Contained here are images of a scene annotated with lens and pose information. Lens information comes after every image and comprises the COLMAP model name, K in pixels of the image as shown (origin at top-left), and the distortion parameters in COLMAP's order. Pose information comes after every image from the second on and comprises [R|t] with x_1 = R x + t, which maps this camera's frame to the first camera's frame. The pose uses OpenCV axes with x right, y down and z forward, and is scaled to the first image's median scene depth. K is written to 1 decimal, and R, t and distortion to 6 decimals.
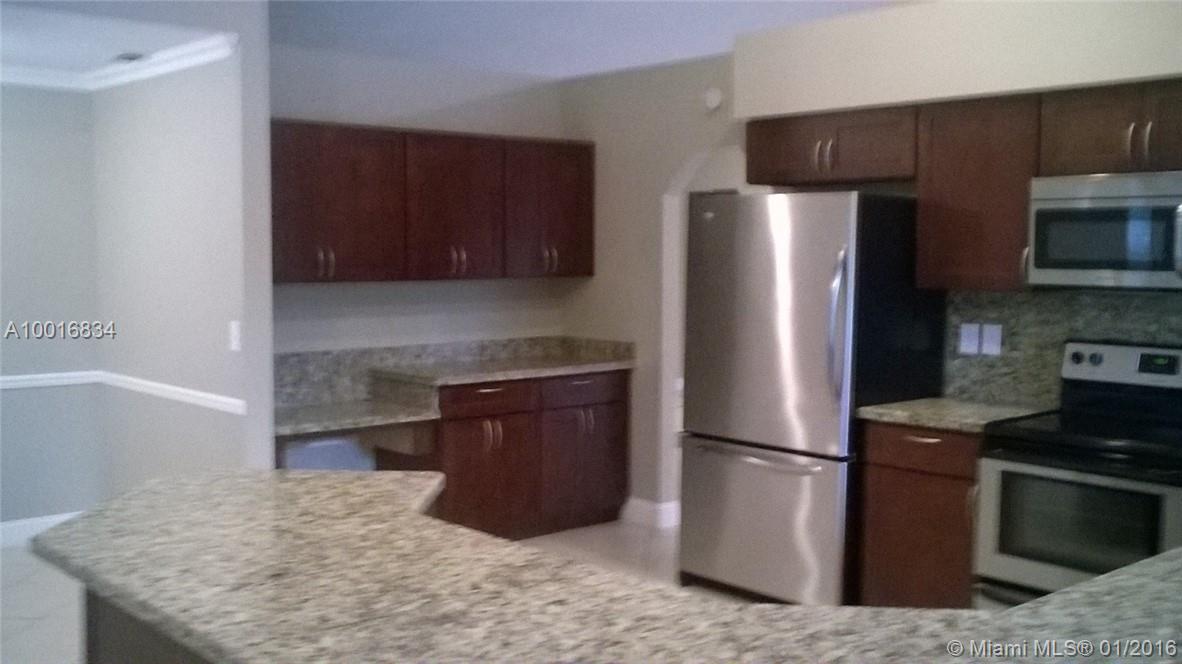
lens RADIAL K [[1236.1, 0, 591.0], [0, 1236.1, 332.0], [0, 0, 1]] dist [0.007171, 0.000201]
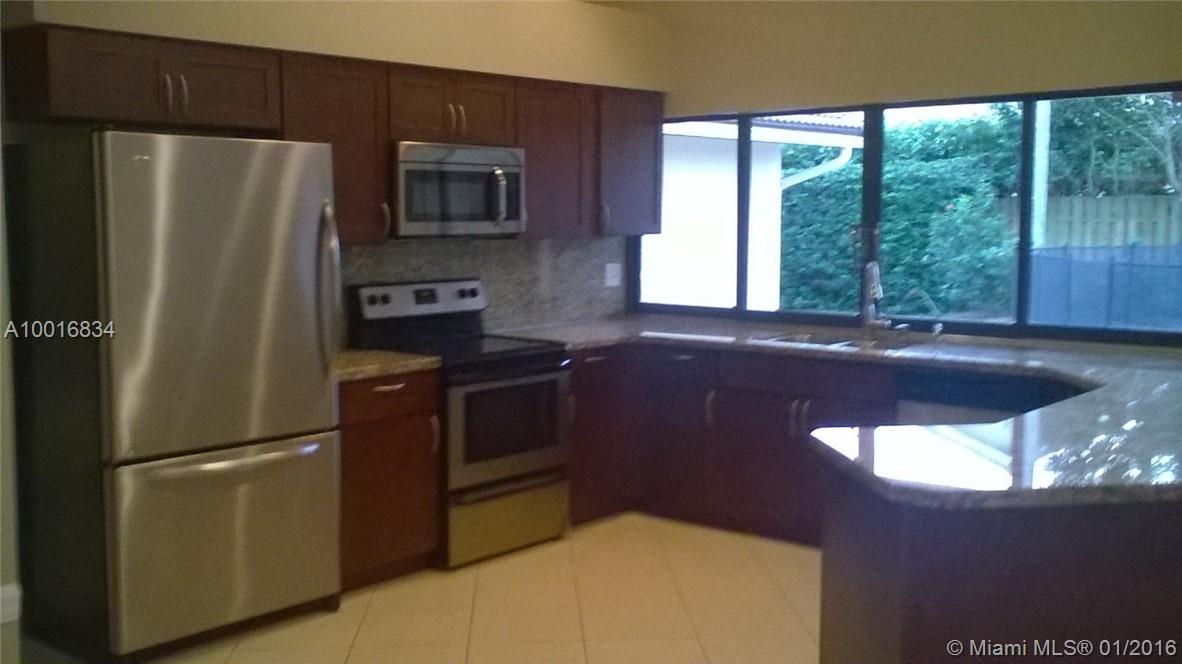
lens RADIAL K [[1236.1, 0, 591.0], [0, 1236.1, 332.0], [0, 0, 1]] dist [0.007171, 0.000201]
pose [[-0.141963, -0.098573, 0.984952, -0.351550], [0.071155, 0.991439, 0.109478, -0.027729], [-0.987311, 0.085626, -0.133734, 0.438878]]
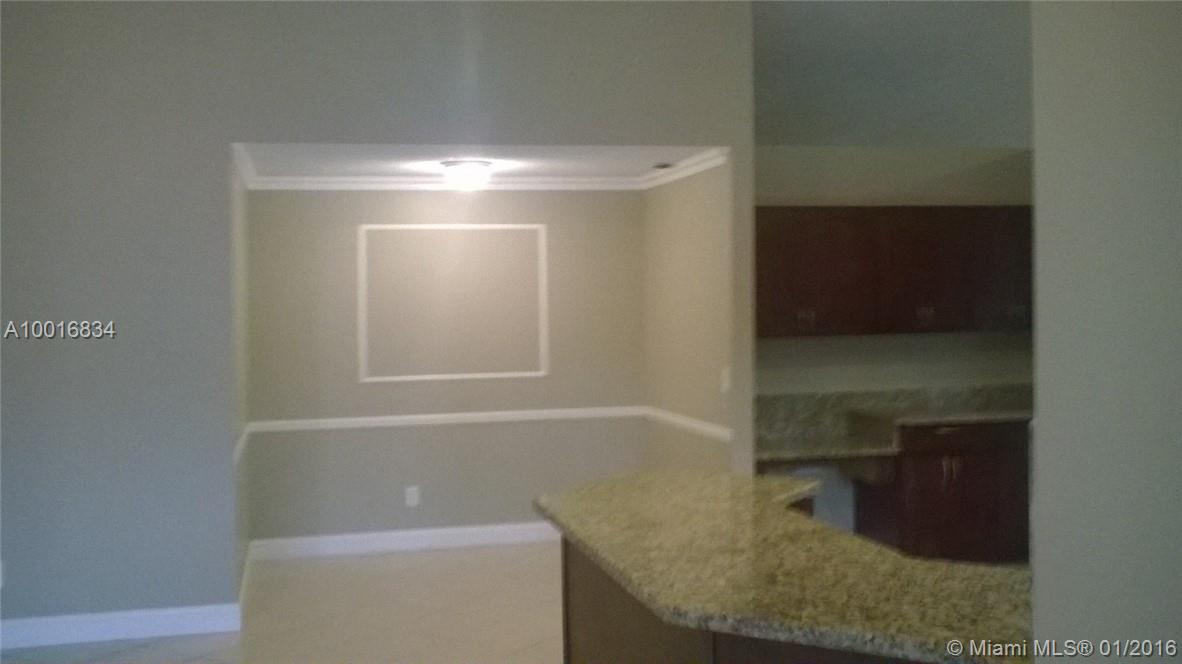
lens RADIAL K [[1236.1, 0, 591.0], [0, 1236.1, 332.0], [0, 0, 1]] dist [0.007171, 0.000201]
pose [[0.884151, -0.010148, -0.467091, 0.170971], [-0.010074, 0.999118, -0.040776, 0.006675], [0.467093, 0.040757, 0.883269, -0.181209]]
